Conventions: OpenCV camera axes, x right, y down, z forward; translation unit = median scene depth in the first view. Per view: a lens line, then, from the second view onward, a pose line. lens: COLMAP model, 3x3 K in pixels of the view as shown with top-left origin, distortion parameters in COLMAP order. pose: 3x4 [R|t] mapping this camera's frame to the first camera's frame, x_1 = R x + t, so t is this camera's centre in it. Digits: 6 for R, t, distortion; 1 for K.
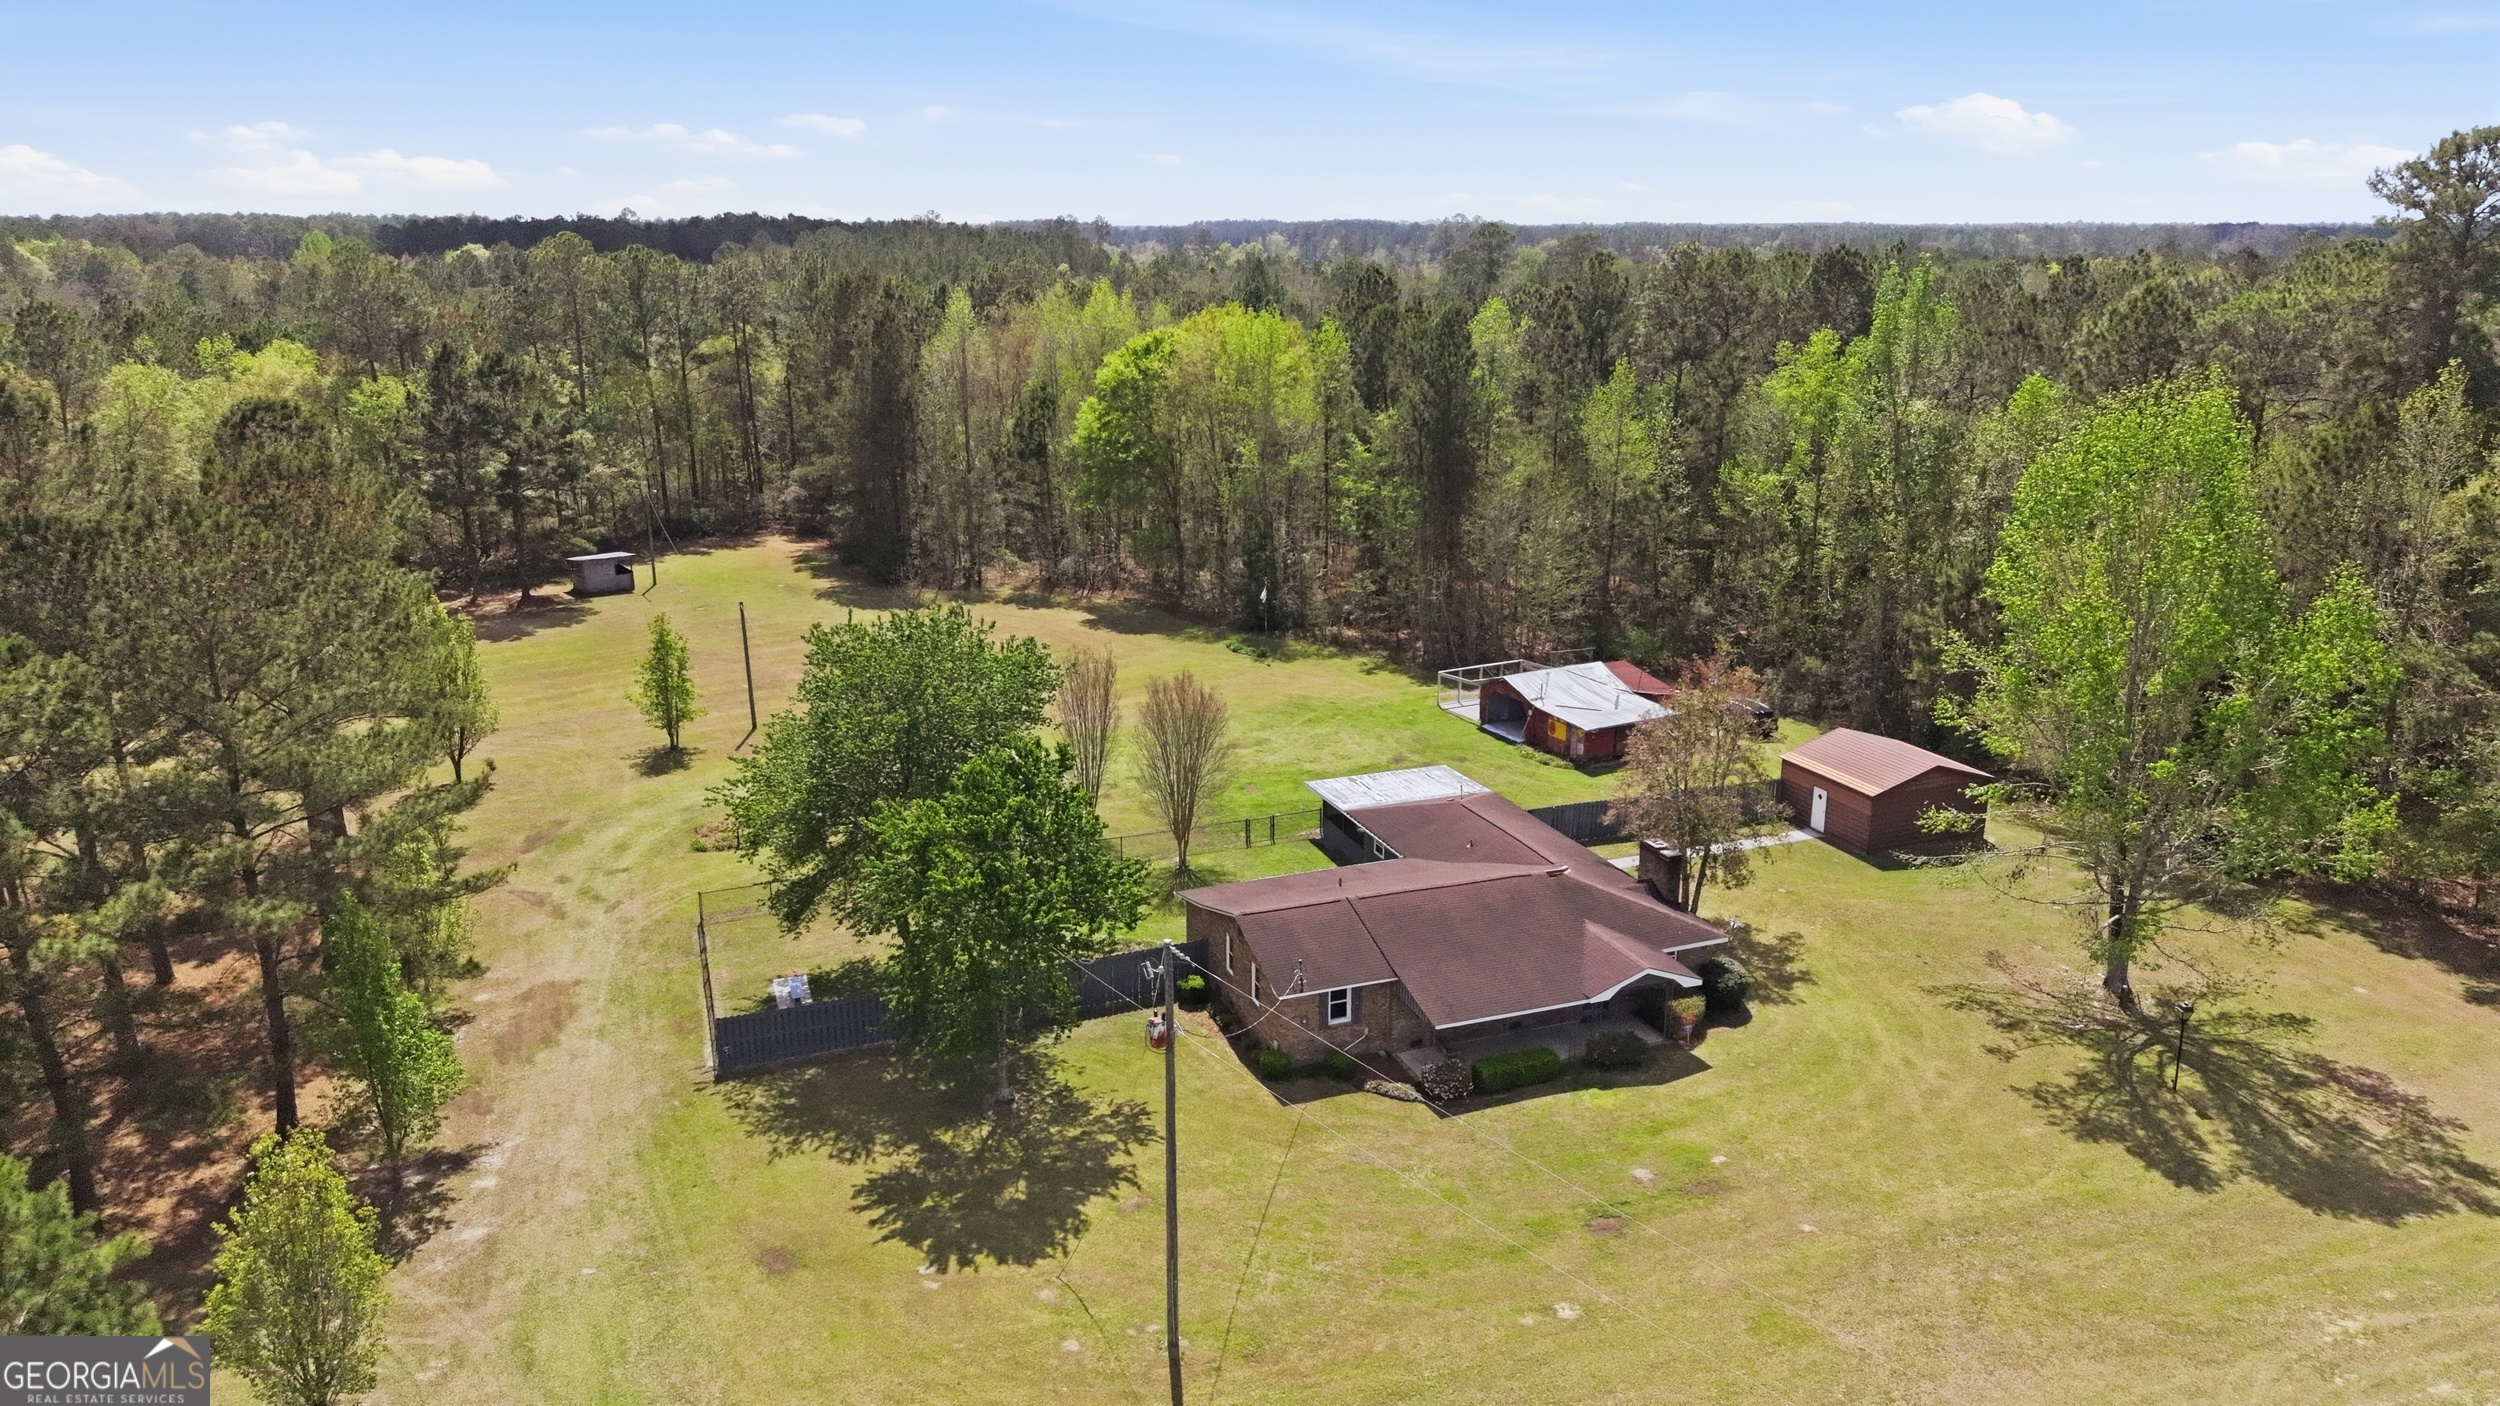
lens RADIAL K [[1639.6, 0, 1250.0], [0, 1639.6, 703.0], [0, 0, 1]] dist [0.007524, -0.002008]
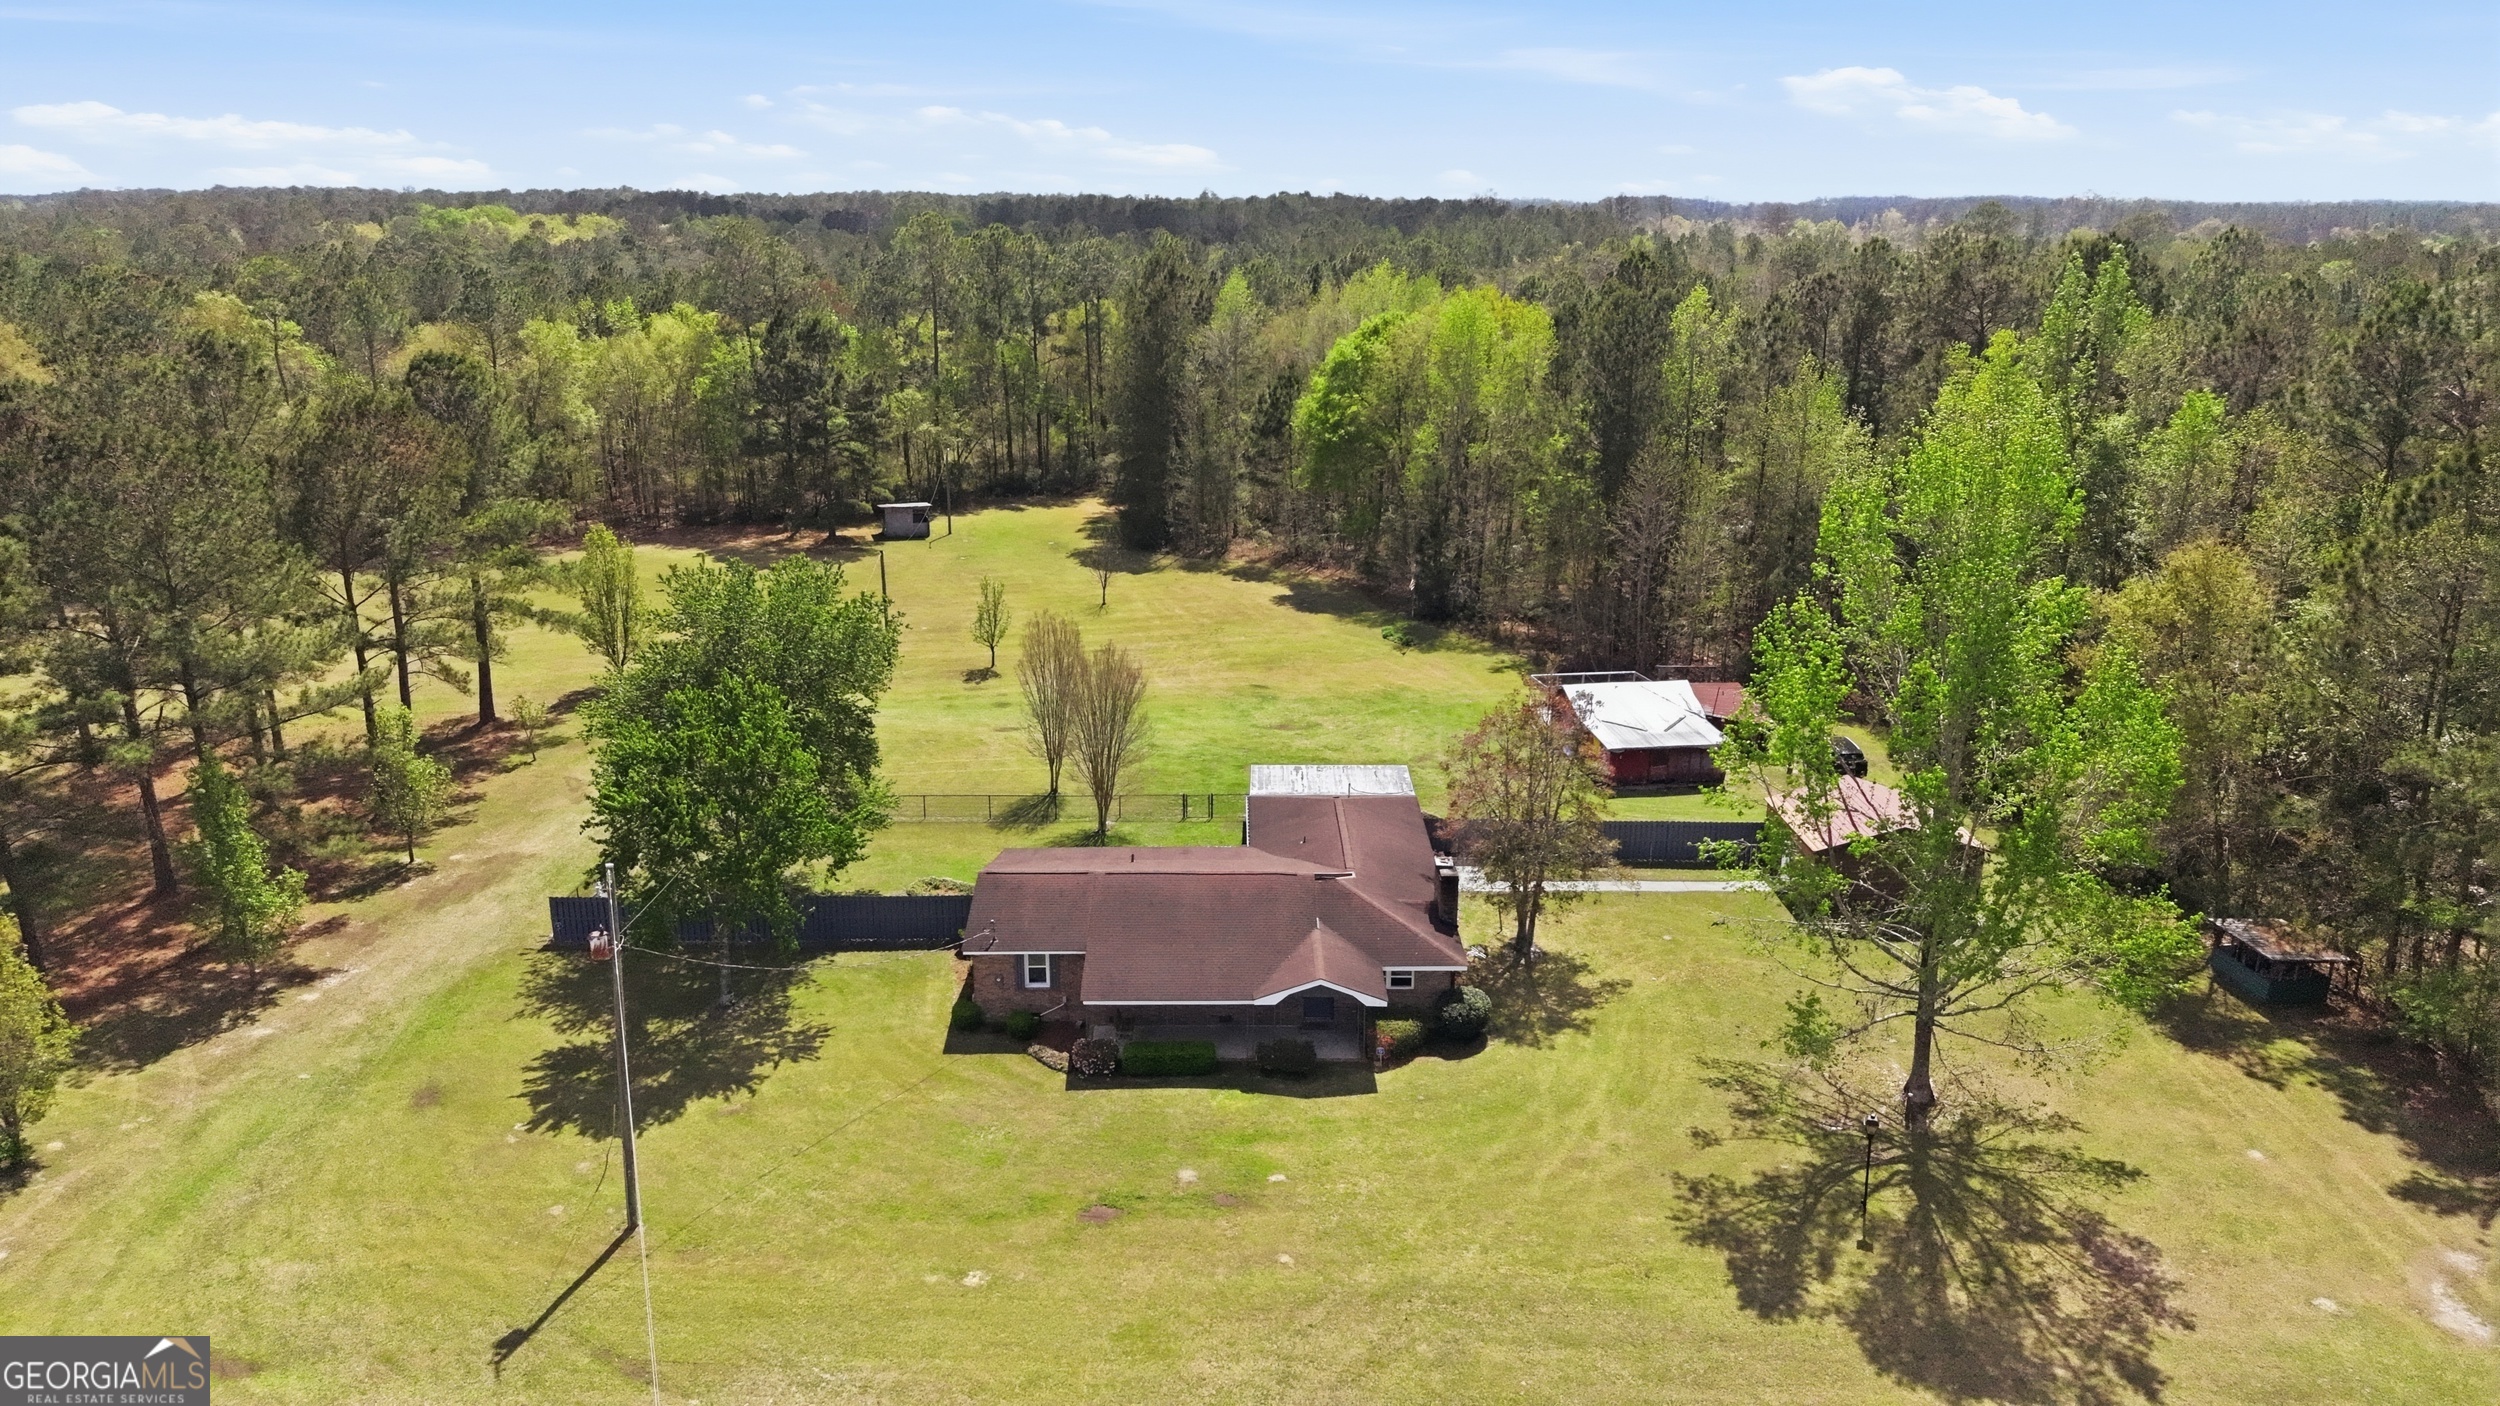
lens RADIAL K [[1644.2, 0, 1250.0], [0, 1644.2, 703.0], [0, 0, 1]] dist [0.009527, -0.002482]
pose [[0.937283, 0.101815, -0.333368, 0.465510], [-0.097987, 0.994785, 0.028326, -0.023087], [0.334514, 0.006116, 0.942371, 0.061732]]
